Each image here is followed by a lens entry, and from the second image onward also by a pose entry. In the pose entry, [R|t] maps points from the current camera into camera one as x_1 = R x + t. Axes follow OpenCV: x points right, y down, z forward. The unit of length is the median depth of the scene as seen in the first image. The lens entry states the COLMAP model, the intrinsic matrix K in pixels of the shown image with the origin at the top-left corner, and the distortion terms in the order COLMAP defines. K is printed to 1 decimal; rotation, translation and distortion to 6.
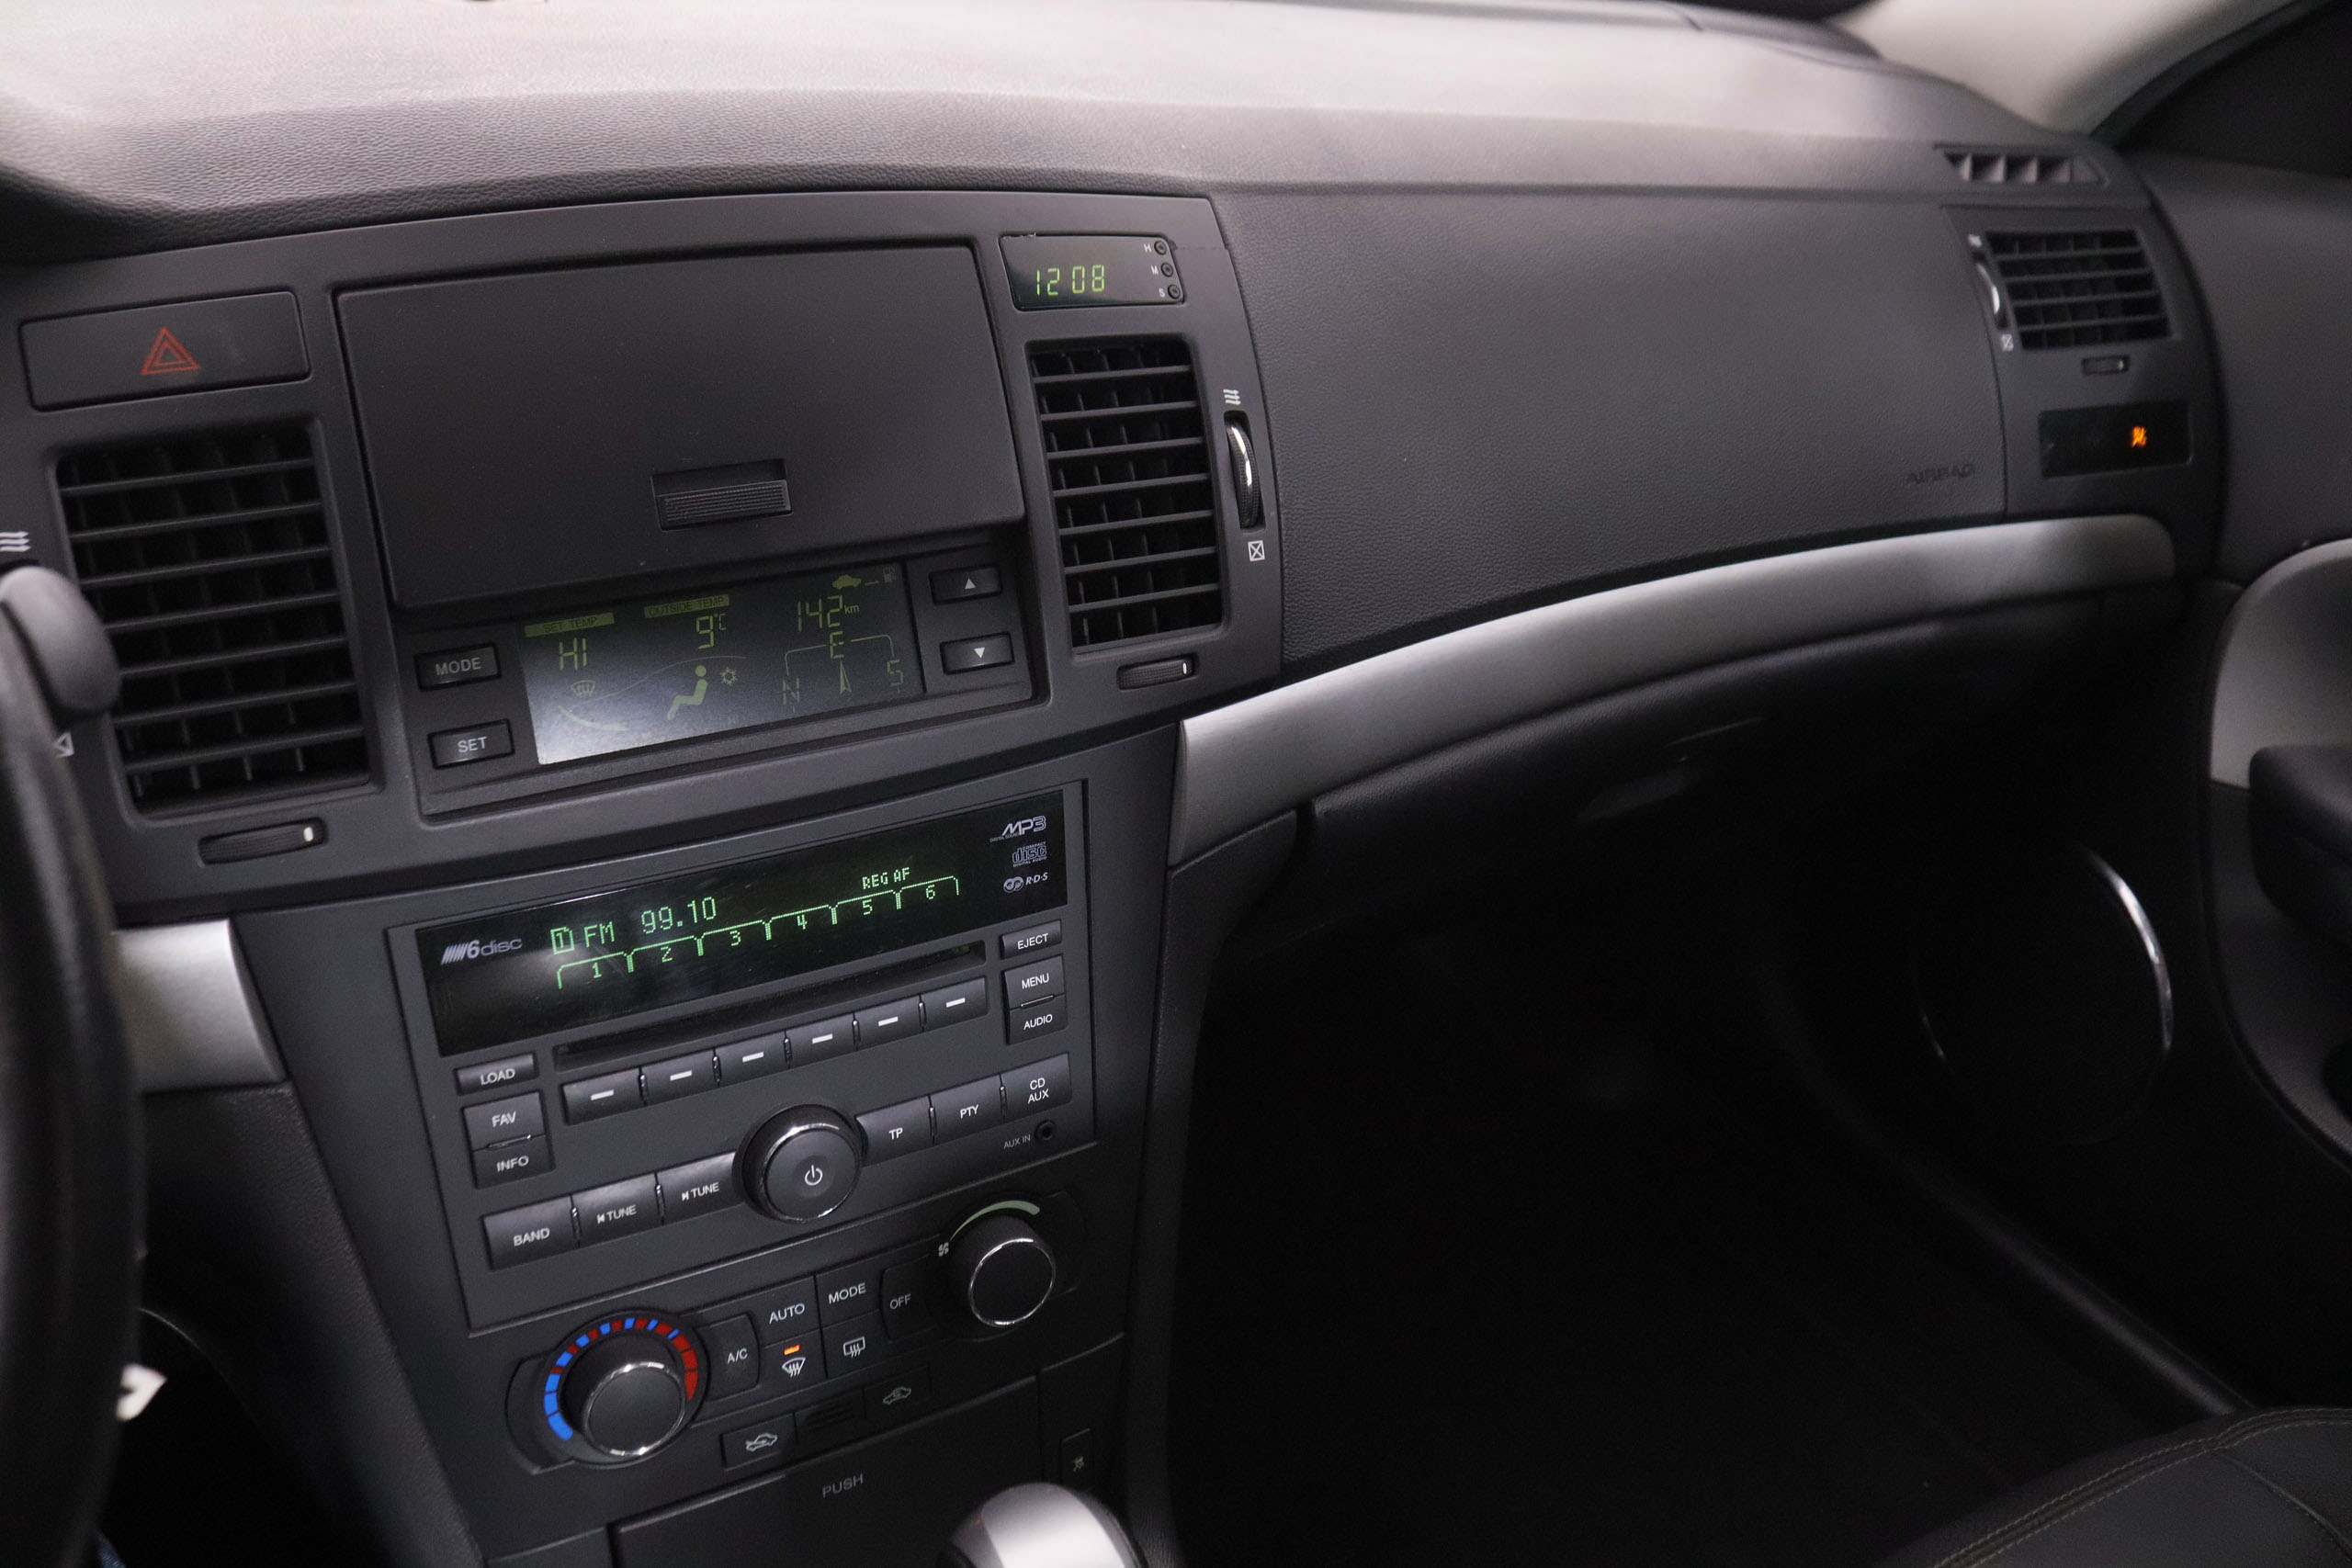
lens RADIAL K [[1890.7, 0, 1169.2], [0, 1890.7, 765.4], [0, 0, 1]] dist [-0.162844, 0.092129]
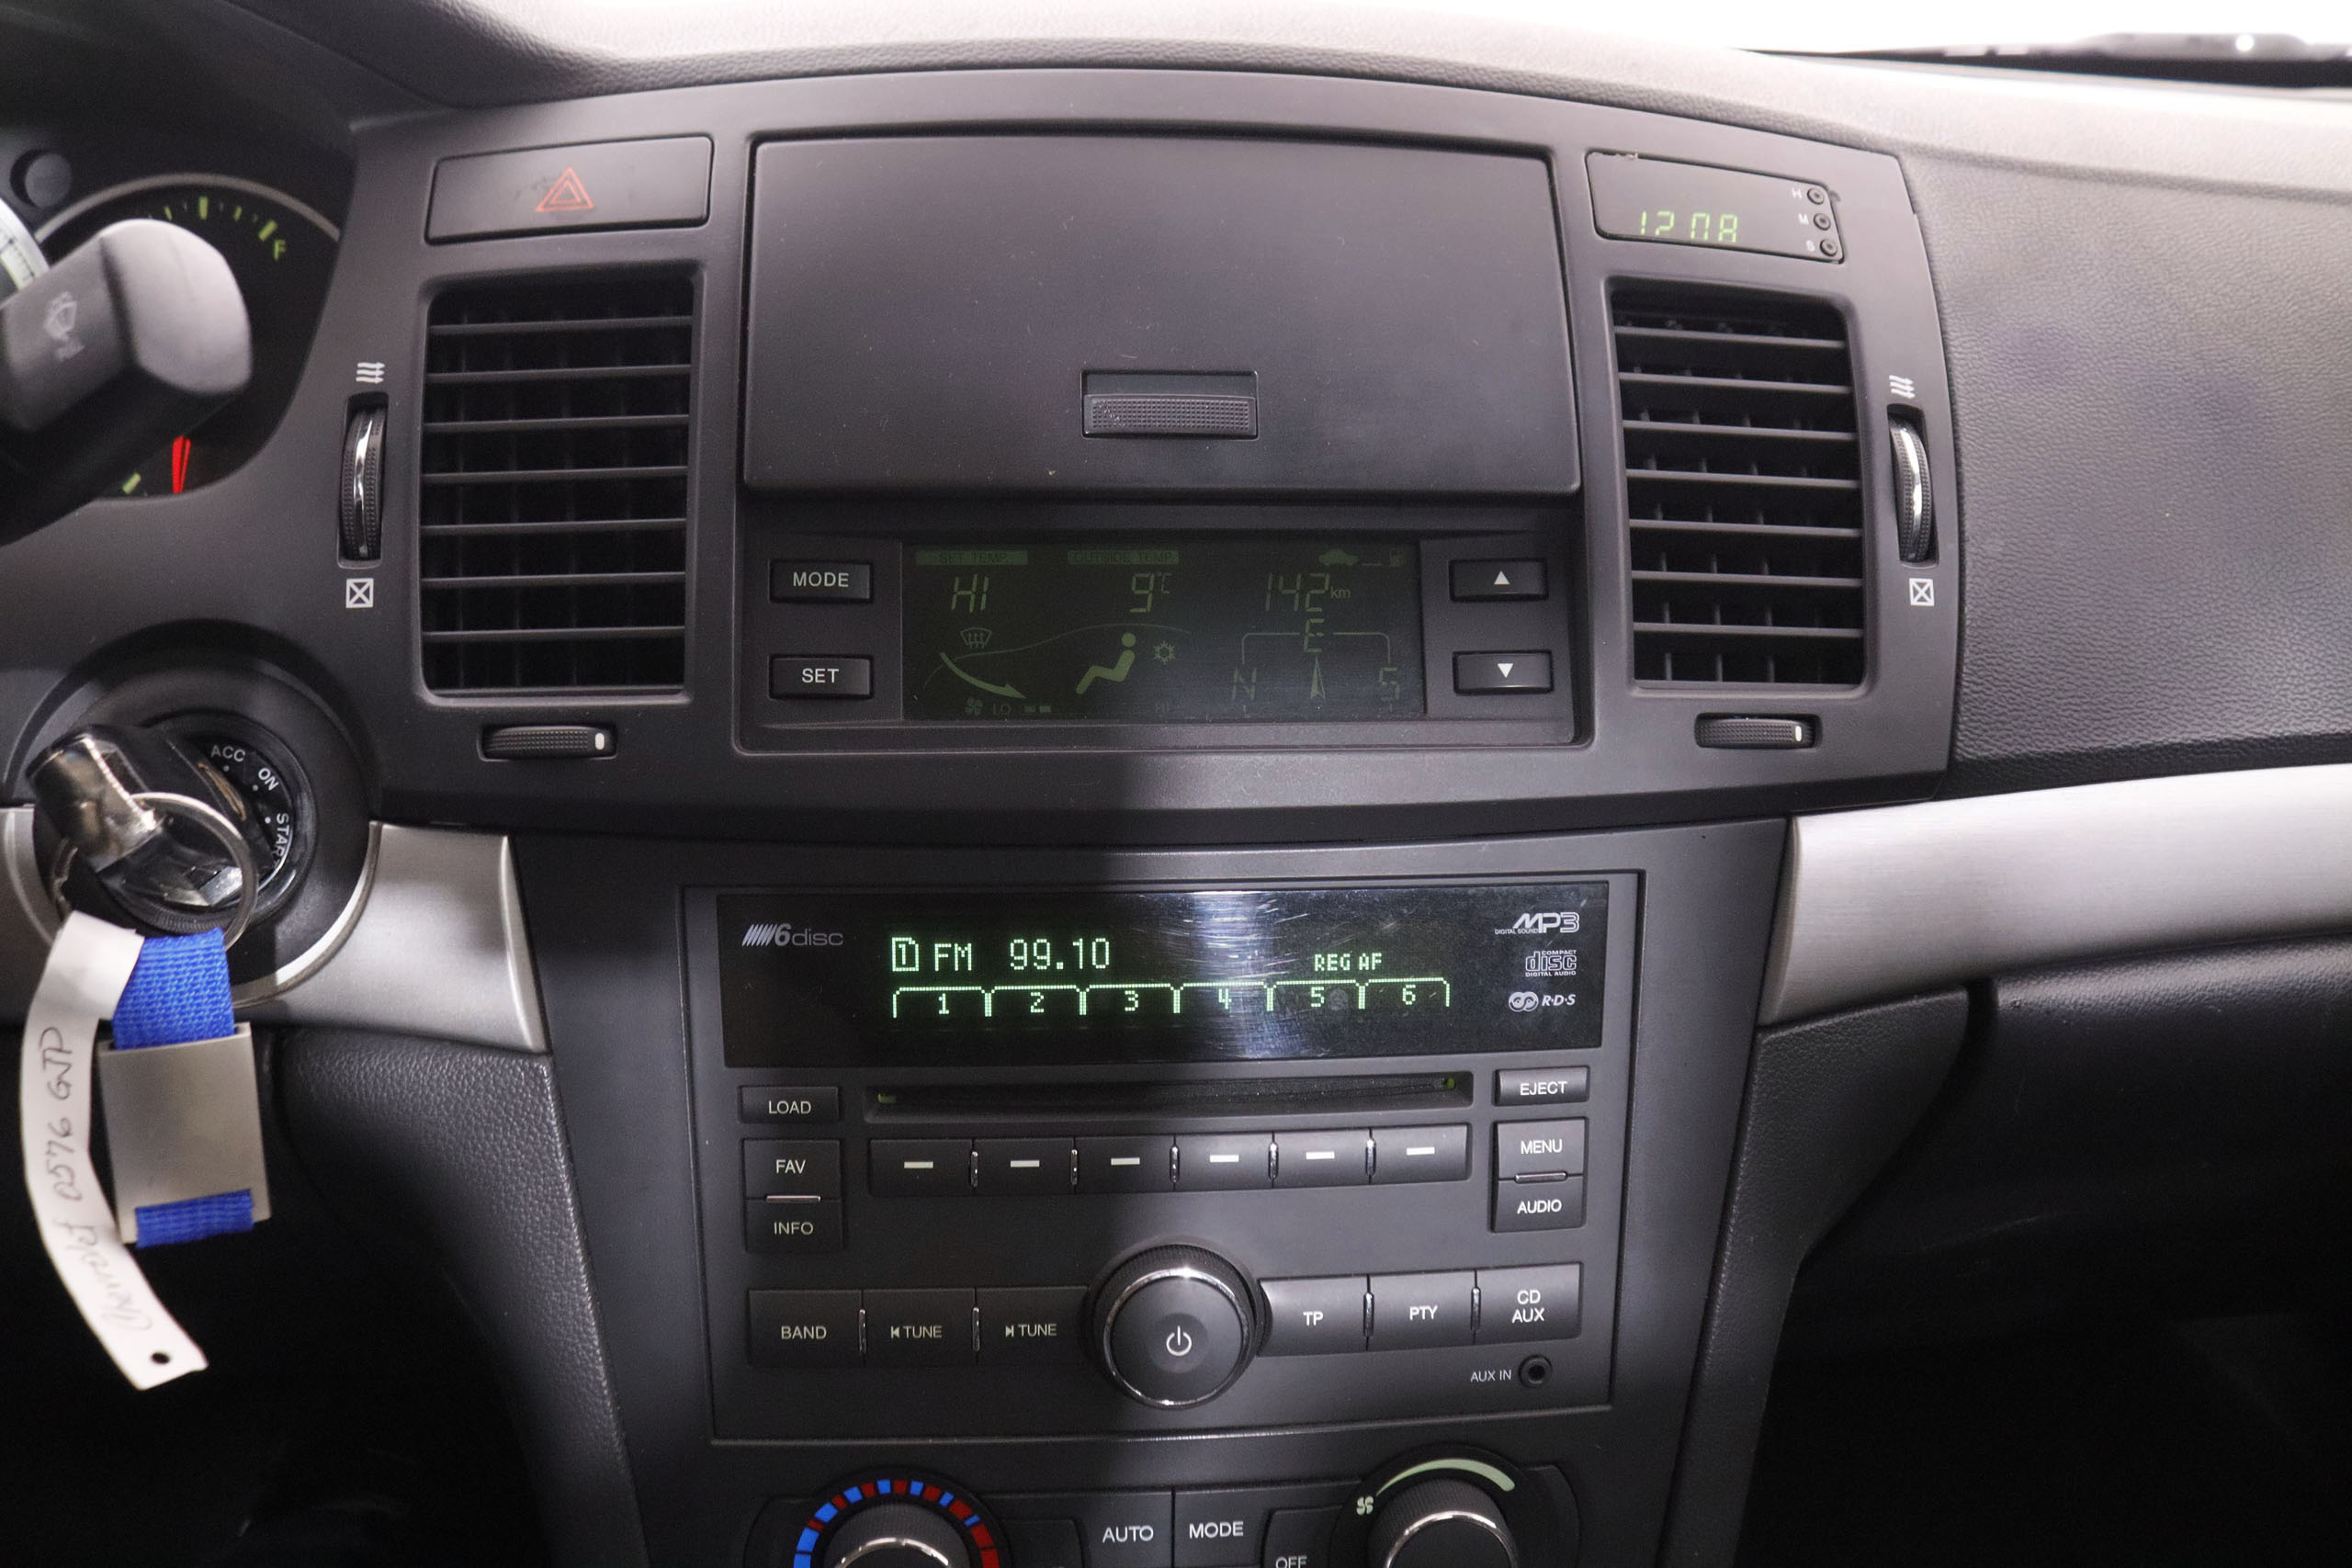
lens RADIAL K [[1890.7, 0, 1195.7], [0, 1890.7, 786.7], [0, 0, 1]] dist [-0.162844, 0.092129]
pose [[0.902093, 0.075598, -0.424868, 0.103466], [-0.160521, 0.972673, -0.167751, 0.123277], [0.400576, 0.219527, 0.889577, 0.290056]]
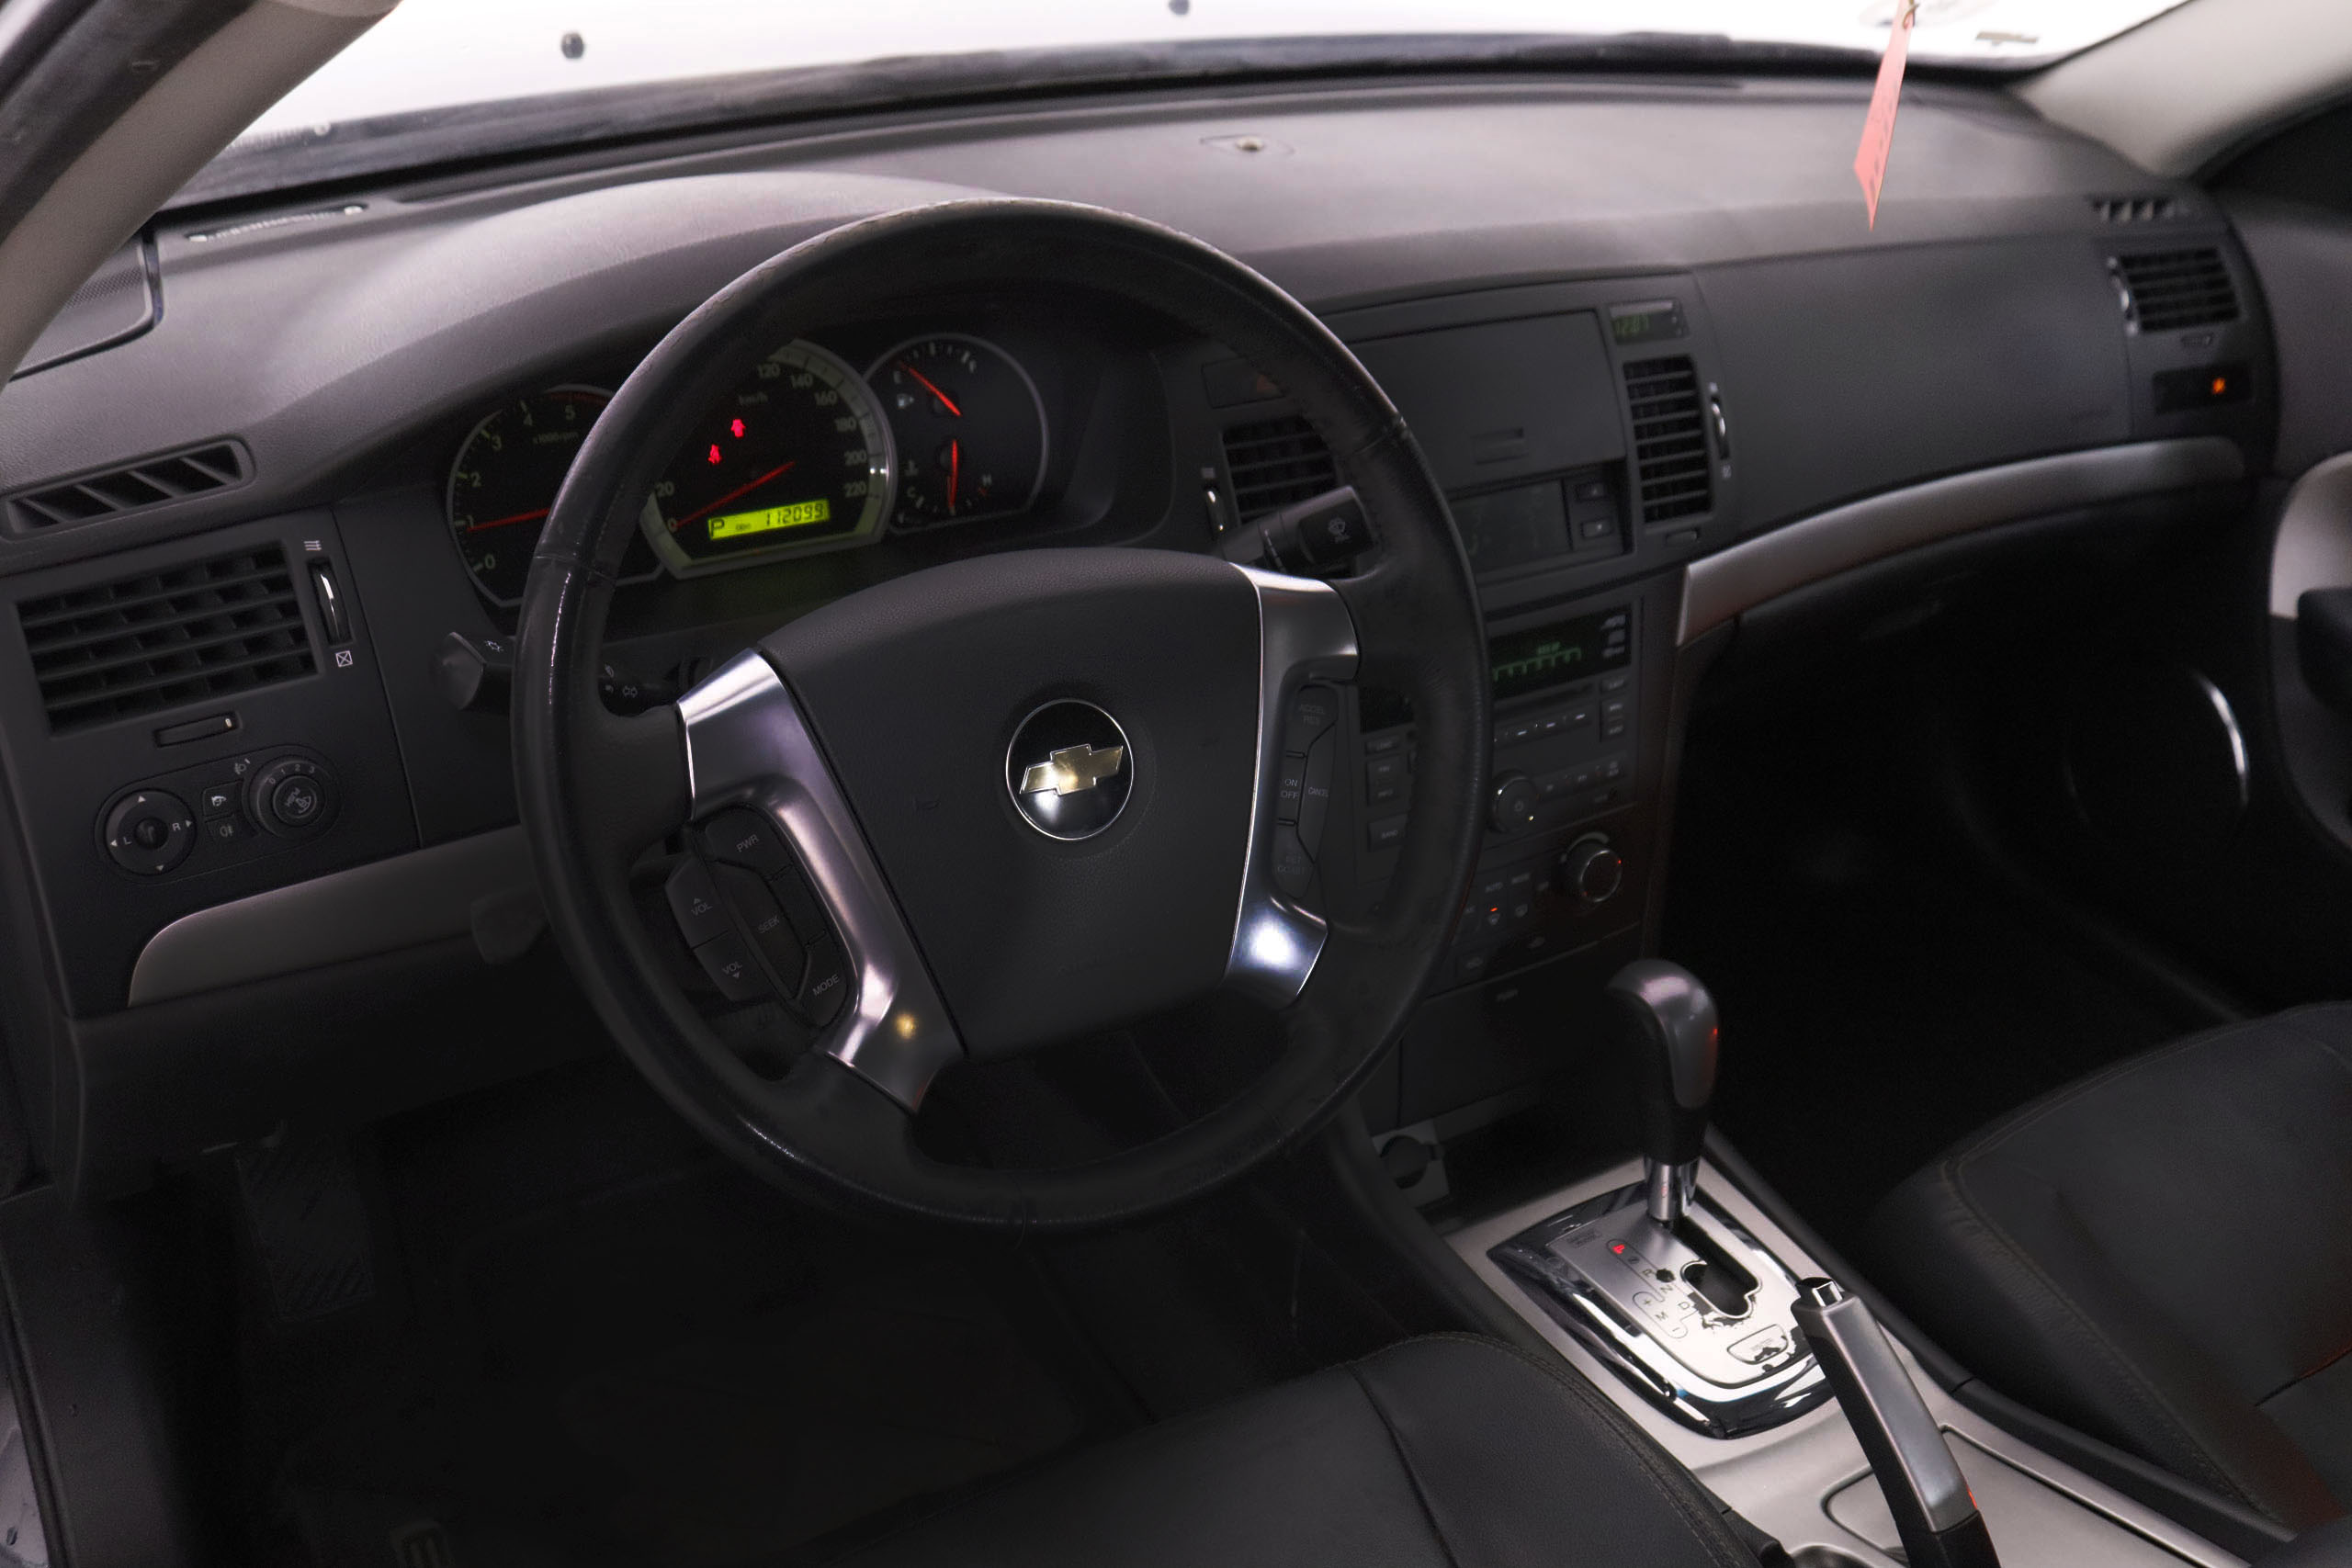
lens RADIAL K [[2085.1, 0, 1187.6], [0, 2085.1, 796.0], [0, 0, 1]] dist [-0.120896, 0.018857]
pose [[0.999746, -0.021753, -0.005955, -0.486728], [0.021981, 0.998903, 0.041359, 0.109628], [0.005049, -0.041479, 0.999127, -1.048795]]
